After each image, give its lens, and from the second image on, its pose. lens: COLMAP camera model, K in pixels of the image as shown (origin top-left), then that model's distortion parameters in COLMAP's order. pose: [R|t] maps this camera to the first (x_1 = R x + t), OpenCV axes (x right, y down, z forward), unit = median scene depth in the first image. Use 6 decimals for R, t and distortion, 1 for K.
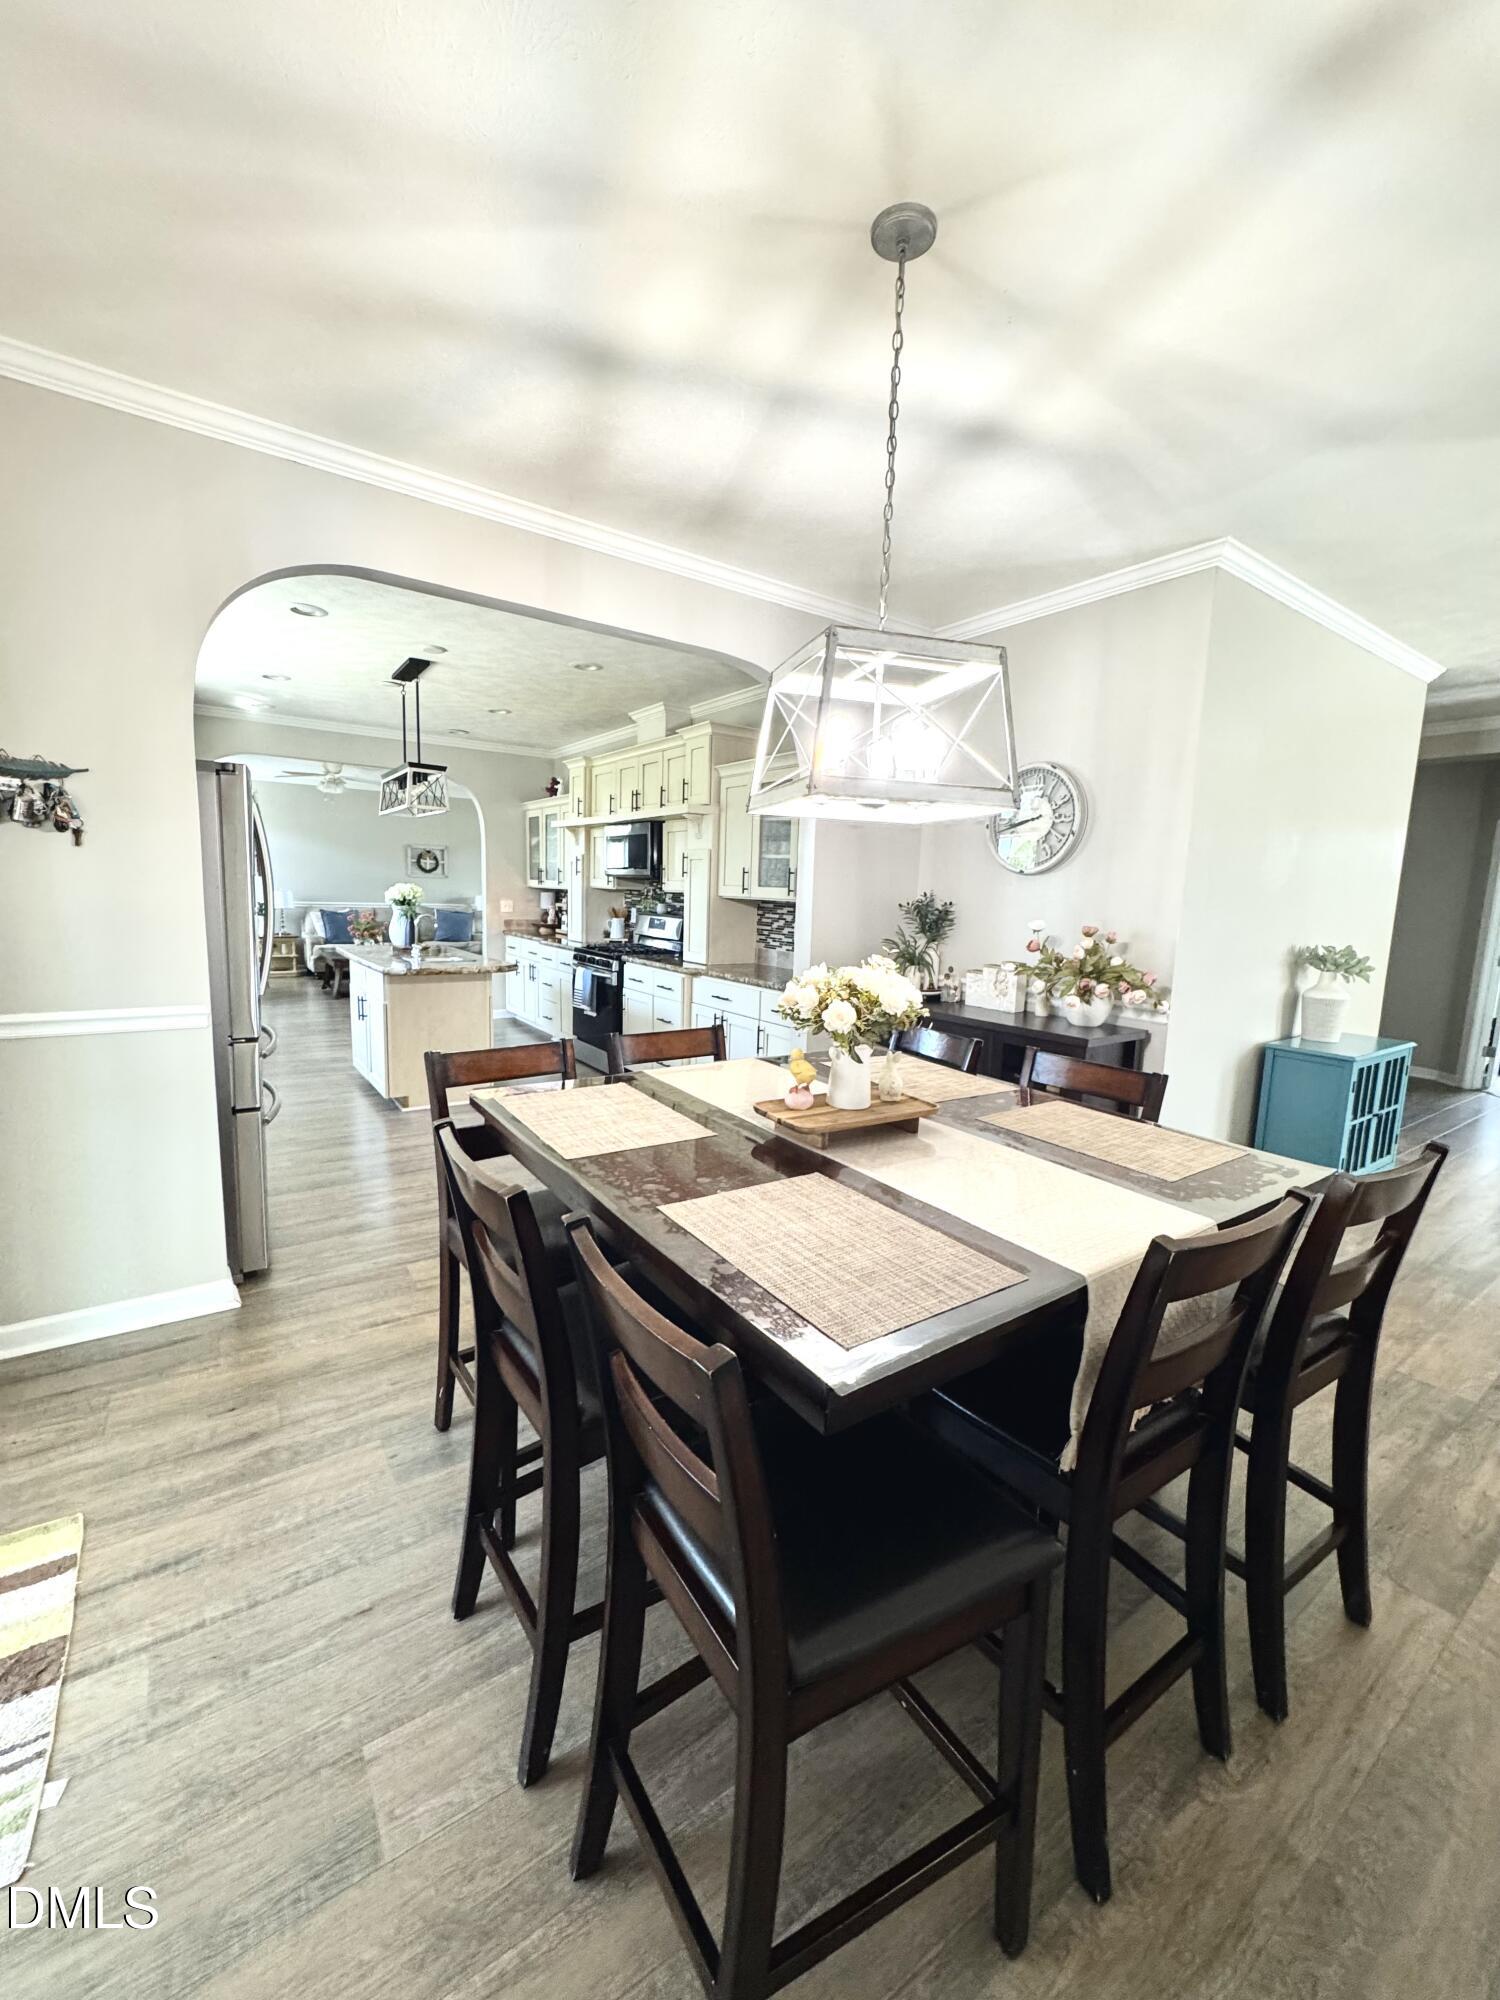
lens RADIAL K [[801.5, 0, 750.3], [0, 801.5, 995.5], [0, 0, 1]] dist [-0.005246, 0.000854]
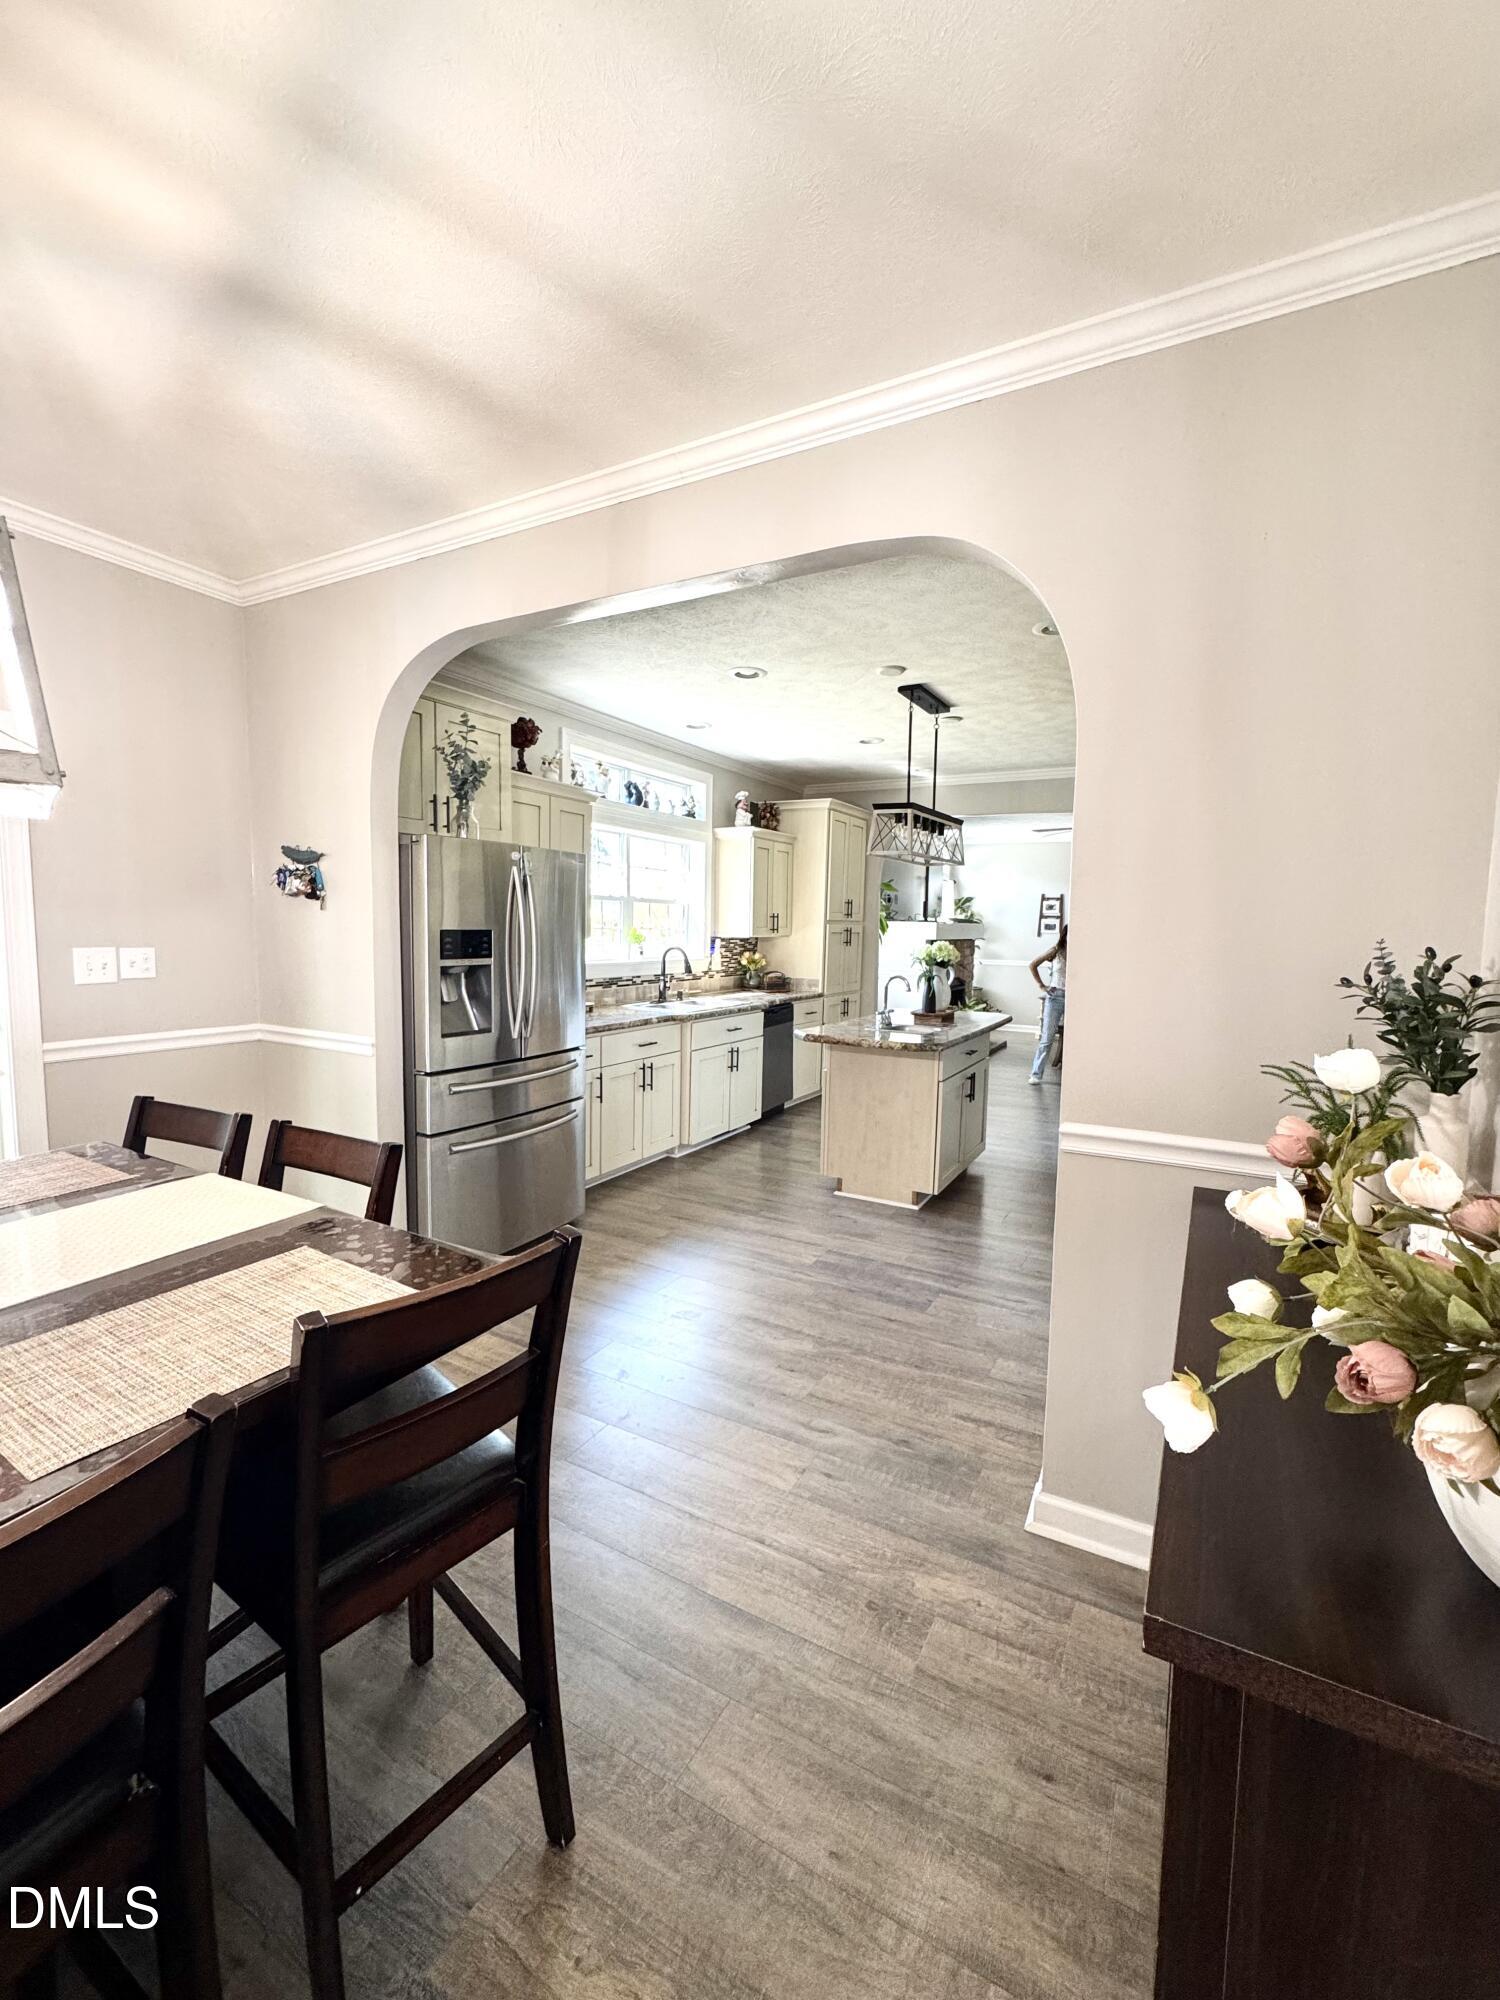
lens RADIAL K [[841.9, 0, 755.9], [0, 841.9, 997.0], [0, 0, 1]] dist [-0.003944, 0.000408]
pose [[0.441200, 0.049715, -0.896031, 0.586657], [-0.121939, 0.992525, -0.004973, -0.095681], [0.889086, 0.111455, 0.443965, 0.800328]]
